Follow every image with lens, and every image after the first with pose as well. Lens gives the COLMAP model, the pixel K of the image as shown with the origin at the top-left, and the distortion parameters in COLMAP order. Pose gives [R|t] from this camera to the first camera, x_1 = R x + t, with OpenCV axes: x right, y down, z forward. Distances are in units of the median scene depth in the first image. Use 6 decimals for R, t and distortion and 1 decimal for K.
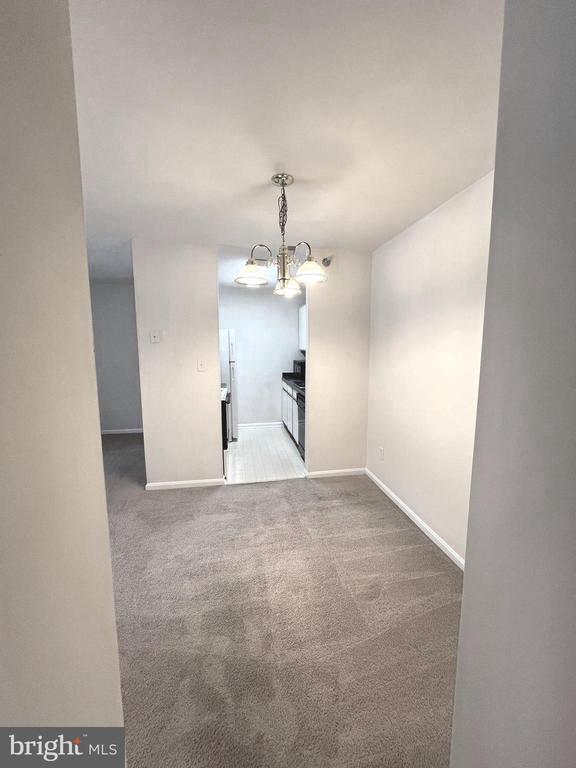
lens RADIAL K [[307.6, 0, 289.2], [0, 307.6, 383.5], [0, 0, 1]] dist [-0.000579, 0.000287]
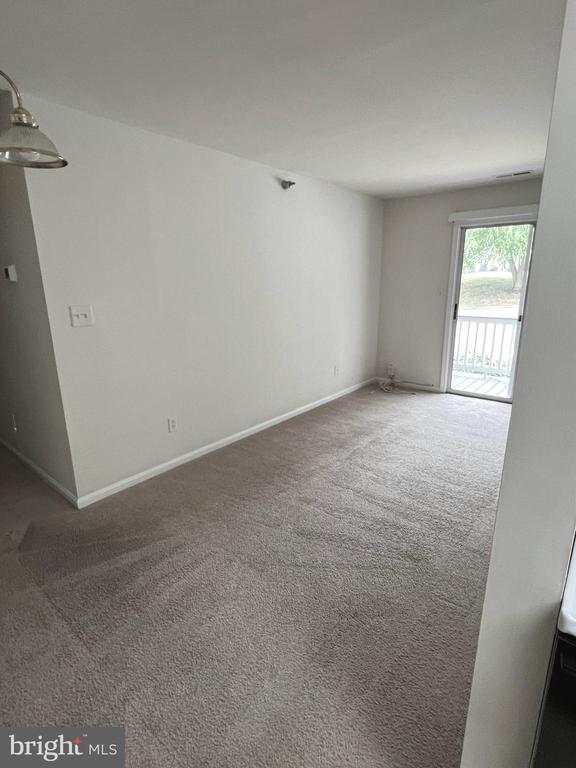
lens RADIAL K [[395.9, 0, 286.4], [0, 395.9, 380.6], [0, 0, 1]] dist [-0.002339, -0.000118]
pose [[-0.762073, 0.172786, -0.624010, 0.020954], [-0.065515, 0.938214, 0.339798, -0.183671], [0.644168, 0.299833, -0.703668, 1.391402]]
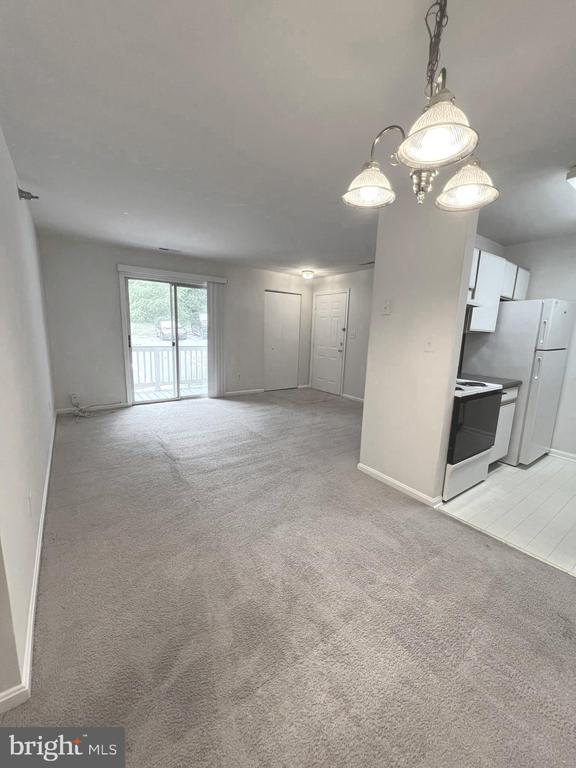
lens RADIAL K [[307.6, 0, 289.2], [0, 307.6, 383.5], [0, 0, 1]] dist [-0.000579, 0.000287]
pose [[0.432576, 0.172874, -0.884869, 0.329755], [-0.143908, 0.982102, 0.121519, -0.006288], [0.890038, 0.074773, 0.449712, 0.454168]]
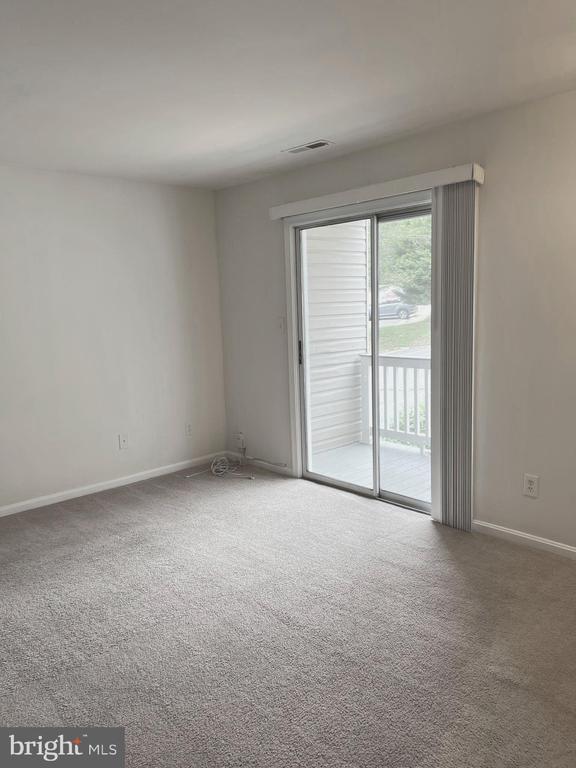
lens RADIAL K [[578.9, 0, 288.0], [0, 578.9, 384.0], [0, 0, 1]] dist [0.058477, 0.000027]
pose [[-0.838453, 0.108363, -0.534091, -0.890624], [-0.031073, 0.968932, 0.245369, -0.254993], [0.544087, 0.222326, -0.809037, 1.988409]]
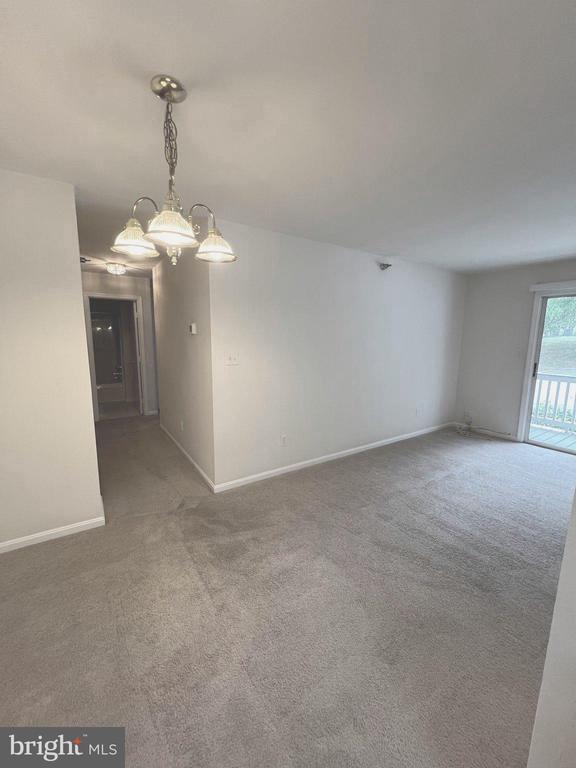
lens RADIAL K [[307.6, 0, 289.2], [0, 307.6, 383.5], [0, 0, 1]] dist [-0.000579, 0.000287]
pose [[-0.912665, 0.052320, -0.405345, 0.035049], [-0.060686, 0.963431, 0.260993, -0.182080], [0.404177, 0.262797, -0.876116, 1.410356]]
